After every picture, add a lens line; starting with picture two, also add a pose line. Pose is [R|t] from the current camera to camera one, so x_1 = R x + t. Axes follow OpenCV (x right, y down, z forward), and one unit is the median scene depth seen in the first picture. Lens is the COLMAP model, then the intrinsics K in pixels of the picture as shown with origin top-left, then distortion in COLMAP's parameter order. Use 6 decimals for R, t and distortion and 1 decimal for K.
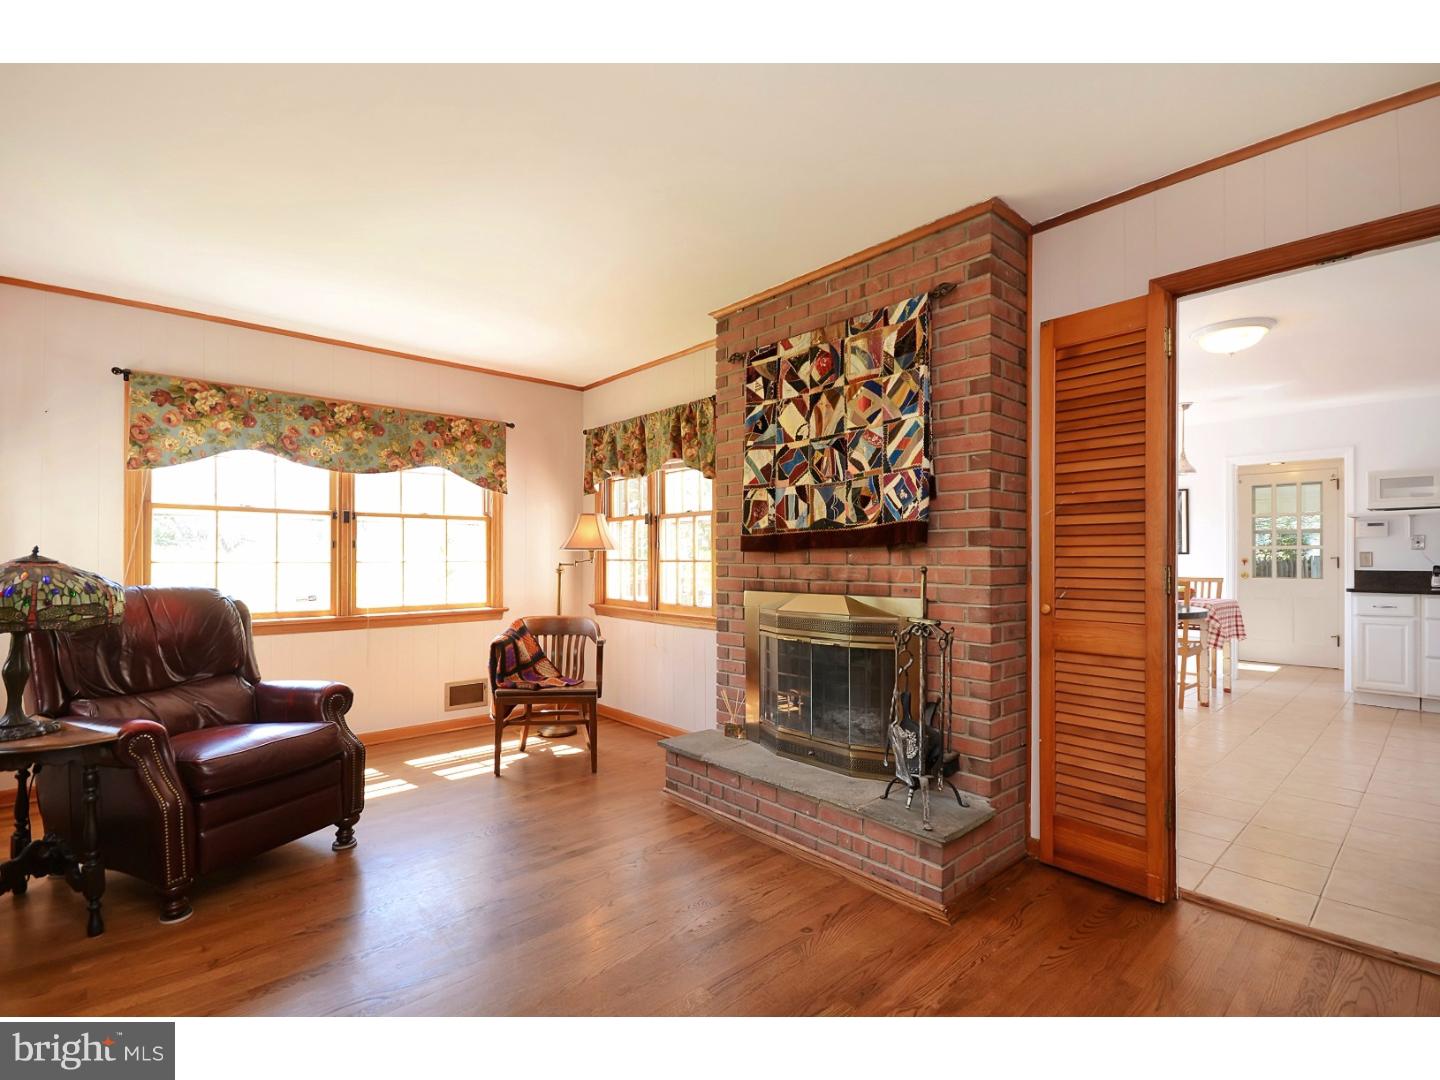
lens RADIAL K [[665.0, 0, 733.6], [0, 665.0, 546.3], [0, 0, 1]] dist [-0.001608, 0.000724]
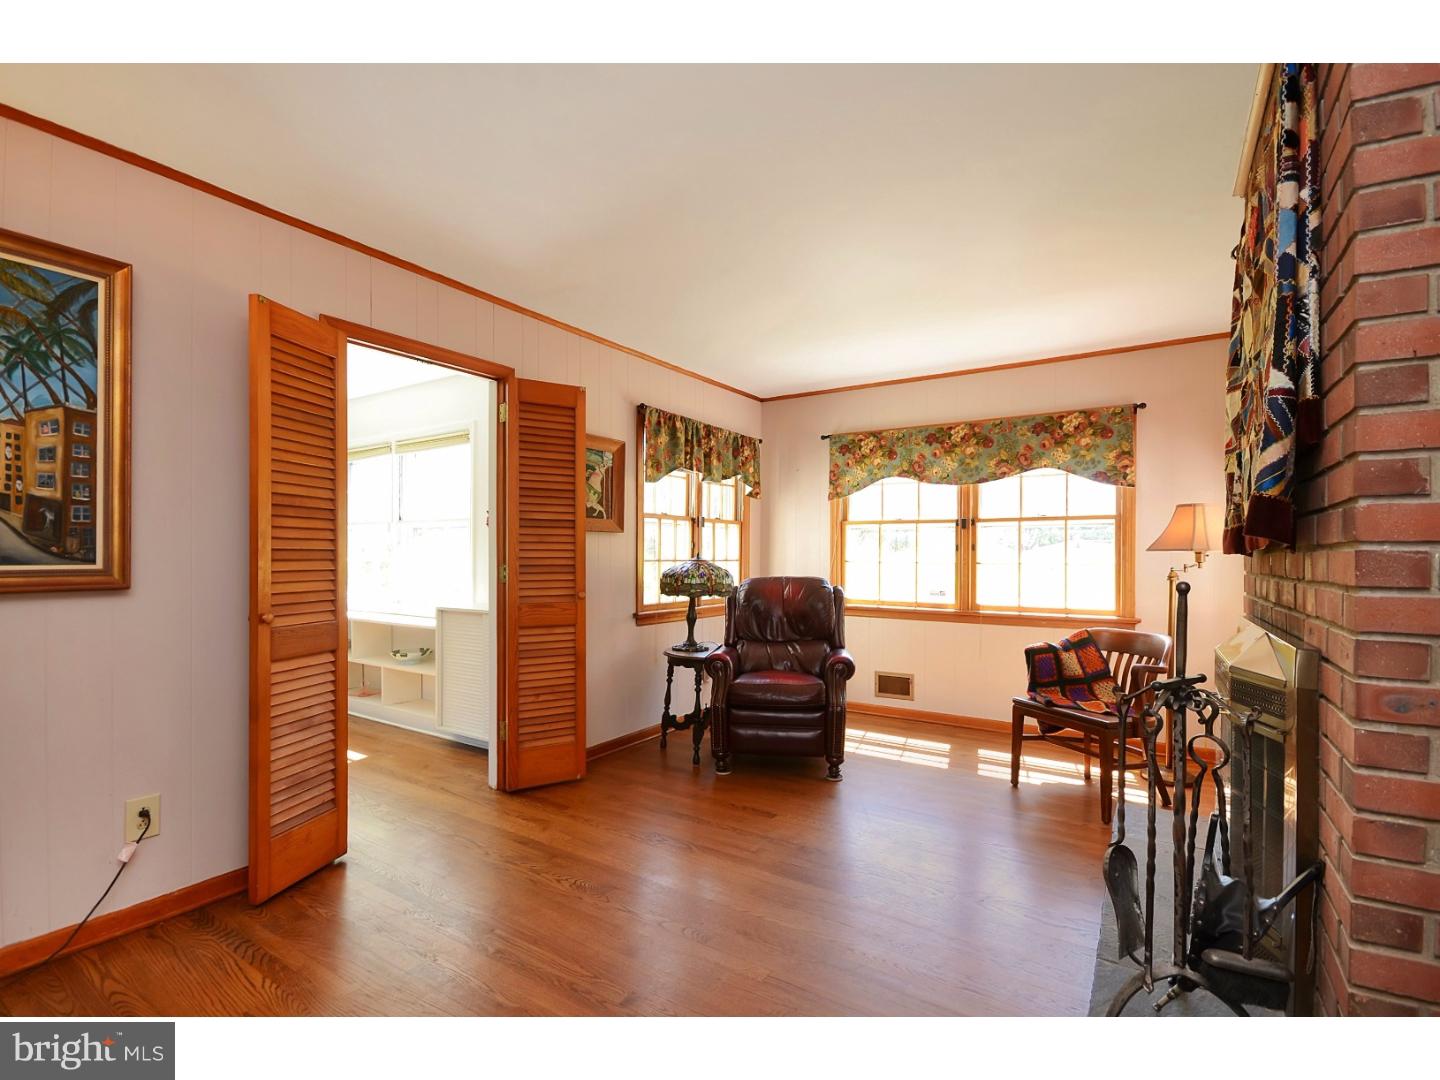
lens RADIAL K [[665.0, 0, 730.6], [0, 665.0, 551.9], [0, 0, 1]] dist [-0.001608, 0.000724]
pose [[0.252648, -0.003302, -0.967553, 0.553013], [0.009848, 0.999951, -0.000842, 0.001617], [0.967508, -0.009316, 0.252668, 0.425602]]
